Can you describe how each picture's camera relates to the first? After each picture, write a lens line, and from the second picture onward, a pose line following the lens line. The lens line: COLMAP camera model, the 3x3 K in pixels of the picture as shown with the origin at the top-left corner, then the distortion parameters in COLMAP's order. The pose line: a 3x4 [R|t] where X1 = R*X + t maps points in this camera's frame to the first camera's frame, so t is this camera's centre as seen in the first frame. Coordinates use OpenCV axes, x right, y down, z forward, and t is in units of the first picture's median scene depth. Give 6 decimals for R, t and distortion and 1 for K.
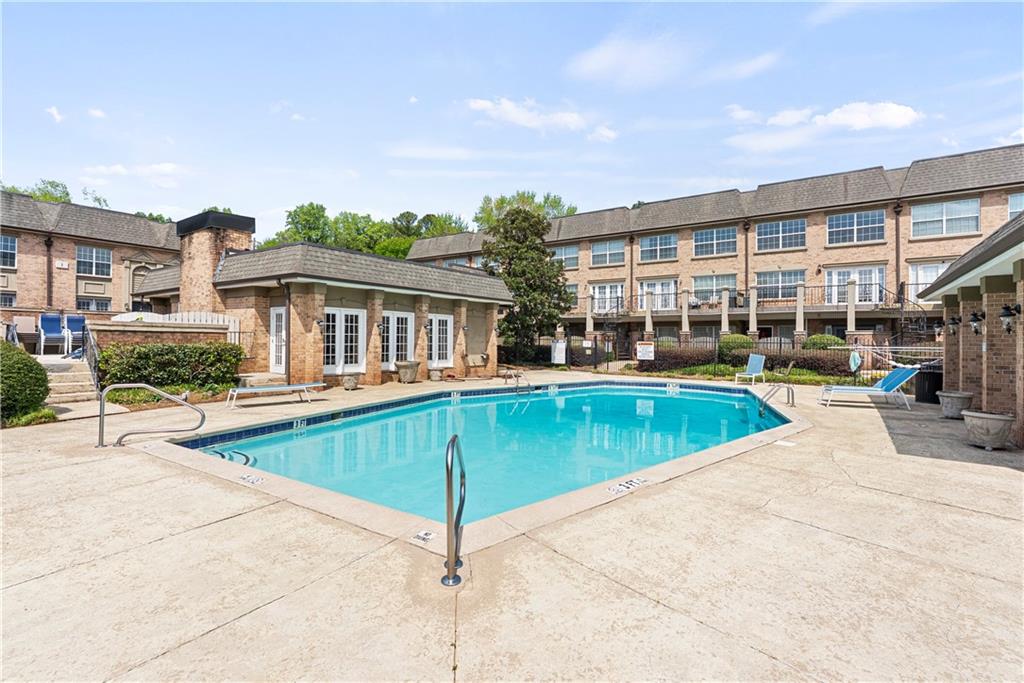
lens RADIAL K [[474.7, 0, 520.2], [0, 474.7, 337.3], [0, 0, 1]] dist [-0.009236, 0.003097]
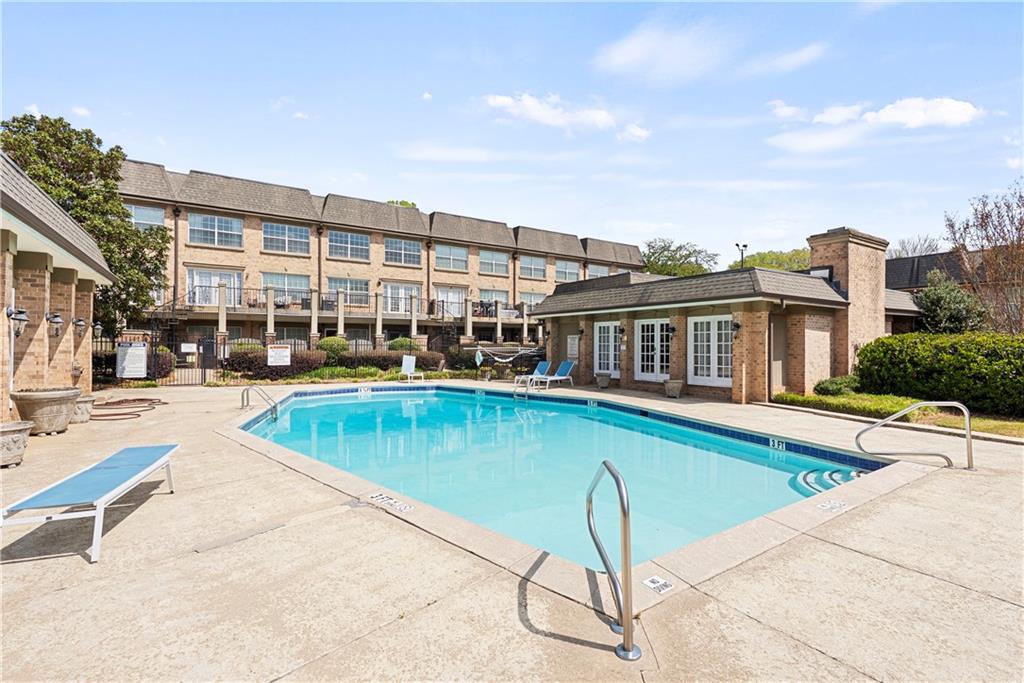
lens RADIAL K [[474.7, 0, 519.2], [0, 474.7, 343.1], [0, 0, 1]] dist [-0.009236, 0.003097]
pose [[0.373671, -0.005108, 0.927547, -0.323263], [-0.006788, 0.999943, 0.008241, -0.003705], [-0.927537, -0.009376, 0.373615, 0.232659]]
